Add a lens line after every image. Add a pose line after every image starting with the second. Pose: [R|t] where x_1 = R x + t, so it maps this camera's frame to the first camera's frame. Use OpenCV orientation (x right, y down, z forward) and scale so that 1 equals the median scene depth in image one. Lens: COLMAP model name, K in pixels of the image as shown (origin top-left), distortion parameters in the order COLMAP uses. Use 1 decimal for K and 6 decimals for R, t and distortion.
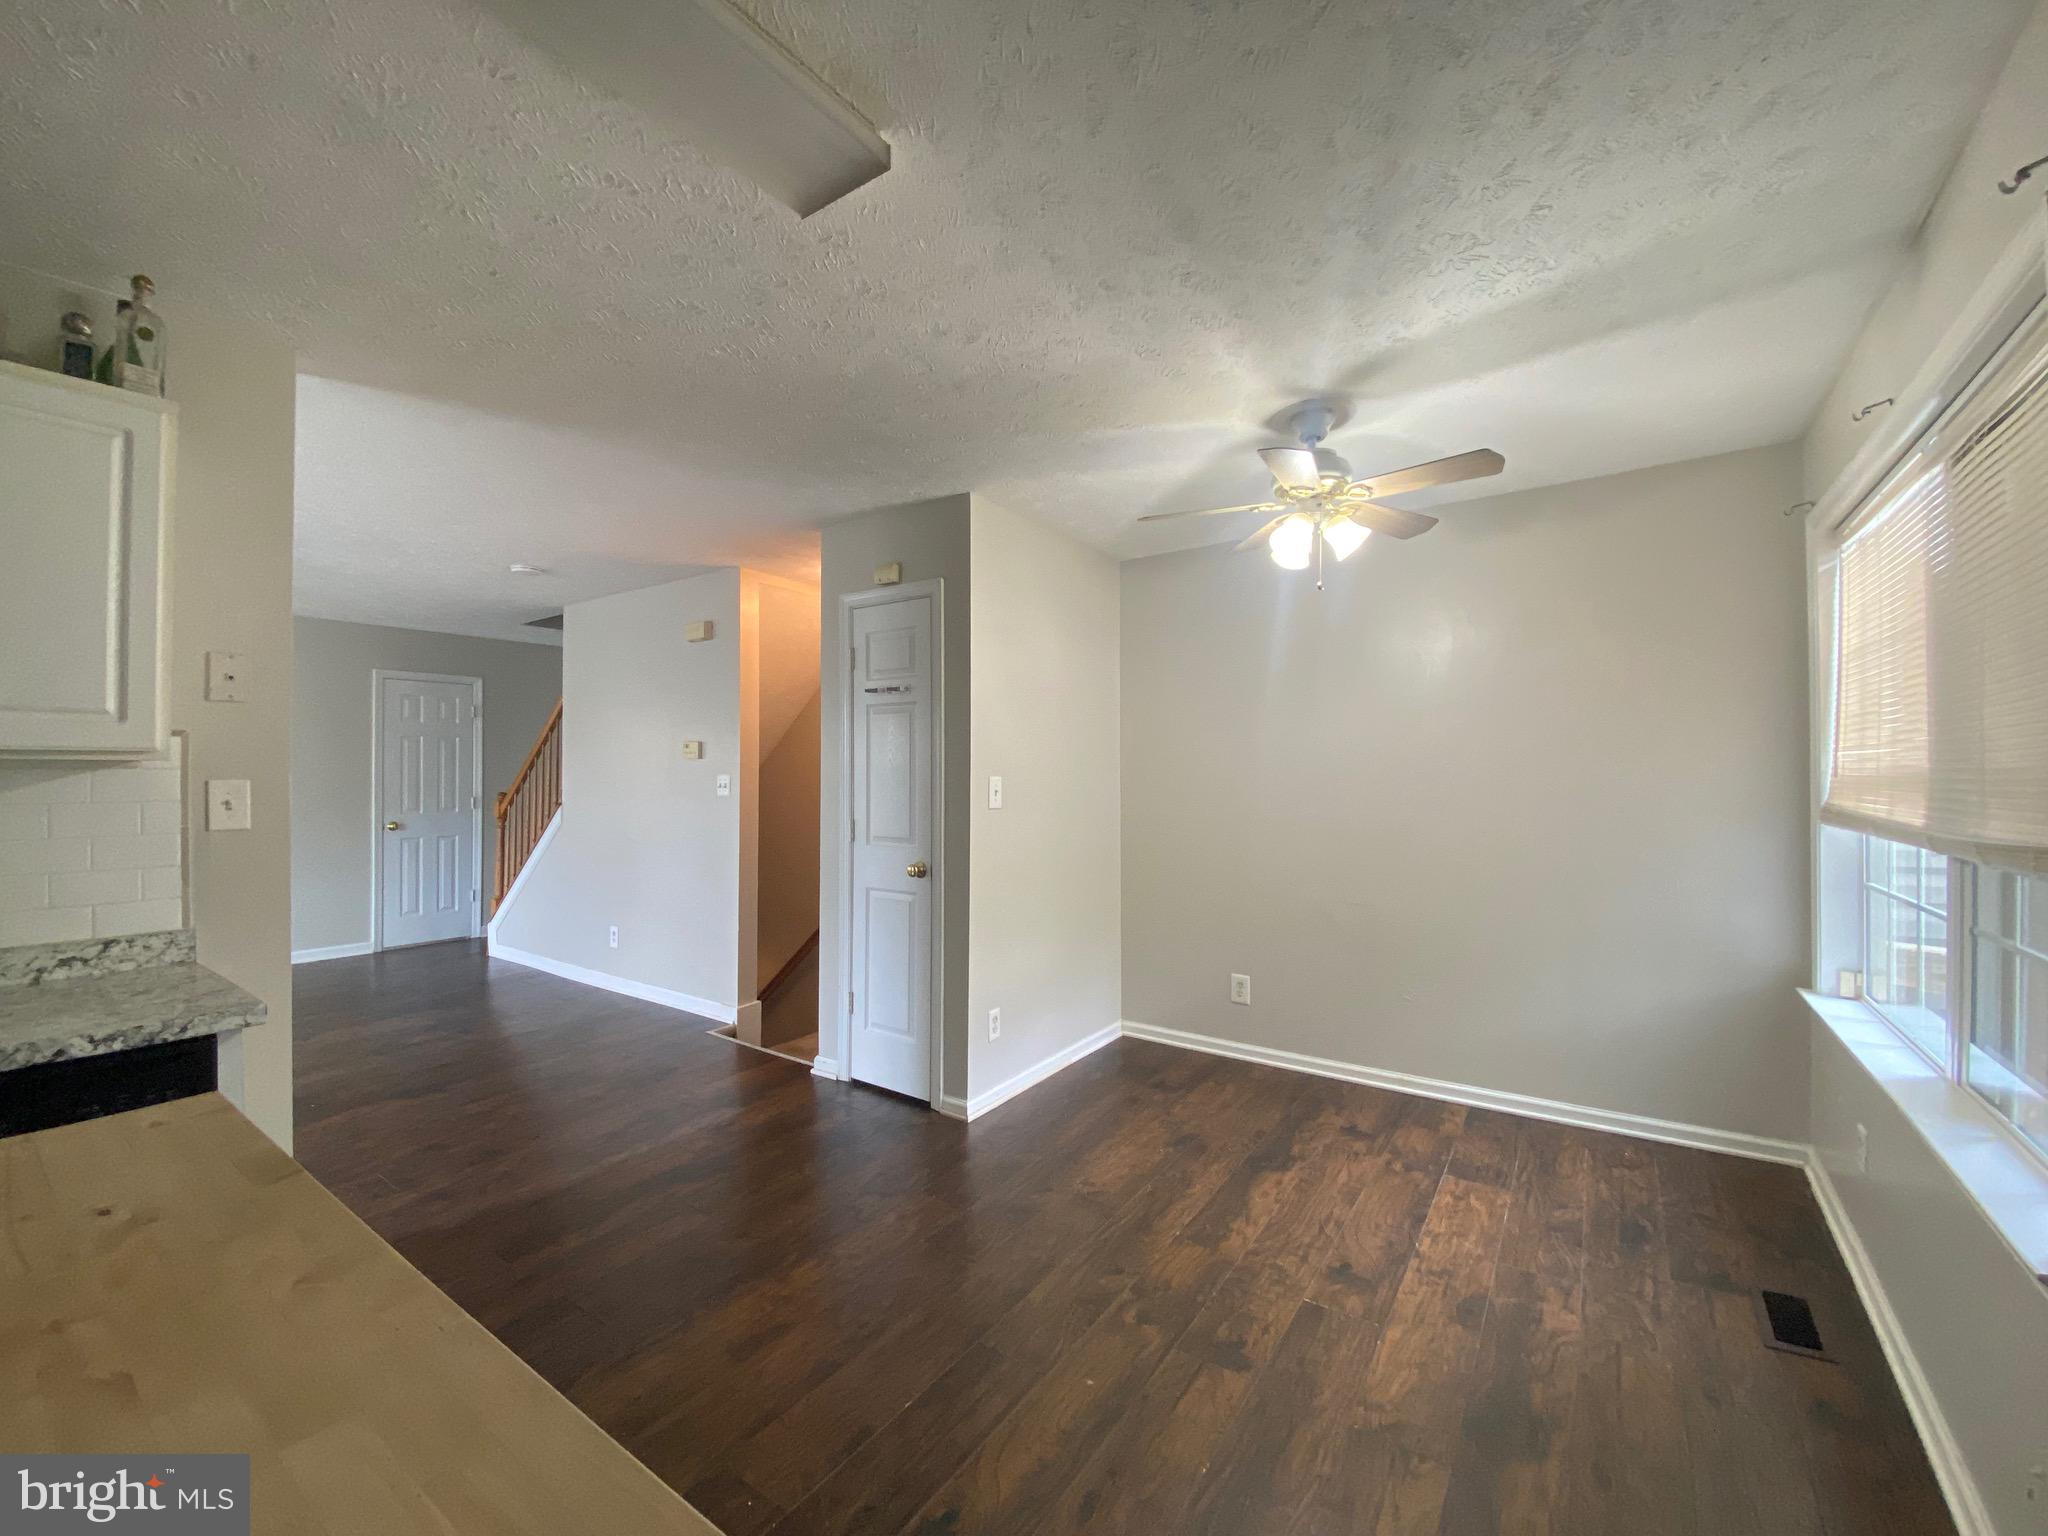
lens RADIAL K [[821.5, 0, 1019.6], [0, 821.5, 766.7], [0, 0, 1]] dist [0.016758, -0.015697]
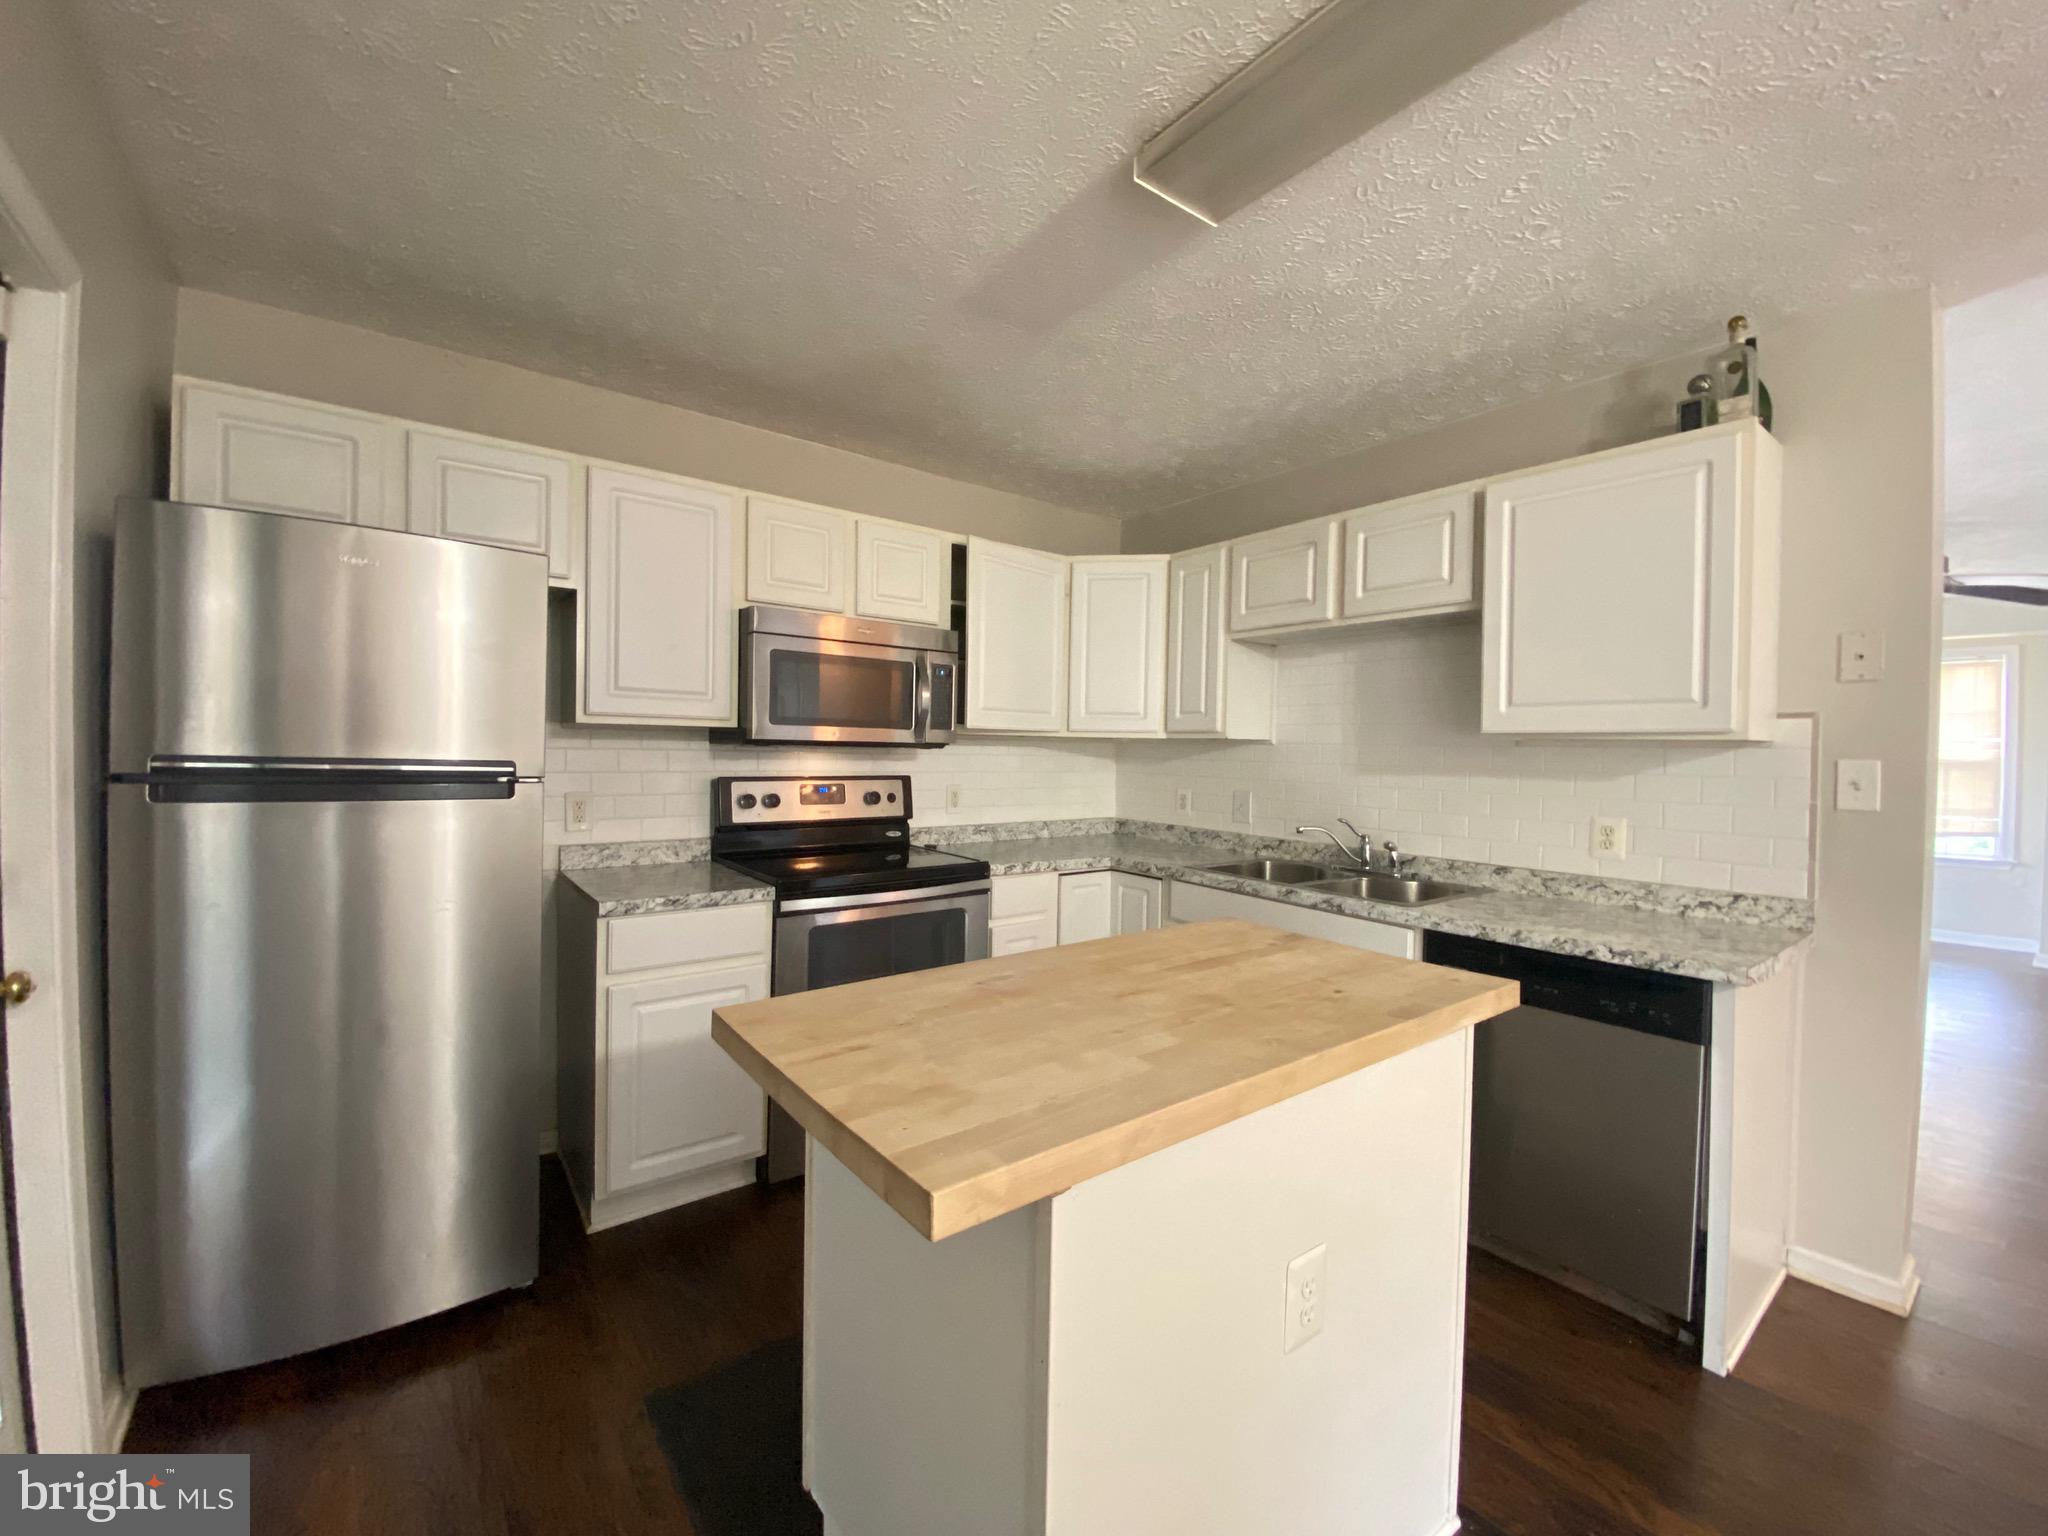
lens RADIAL K [[820.9, 0, 1024.0], [0, 820.9, 768.0], [0, 0, 1]] dist [0.035050, -0.029203]
pose [[-0.289341, 0.014363, -0.957118, 0.312731], [-0.009165, 0.999800, 0.017774, 0.018861], [0.957182, 0.013915, -0.289152, 0.358250]]
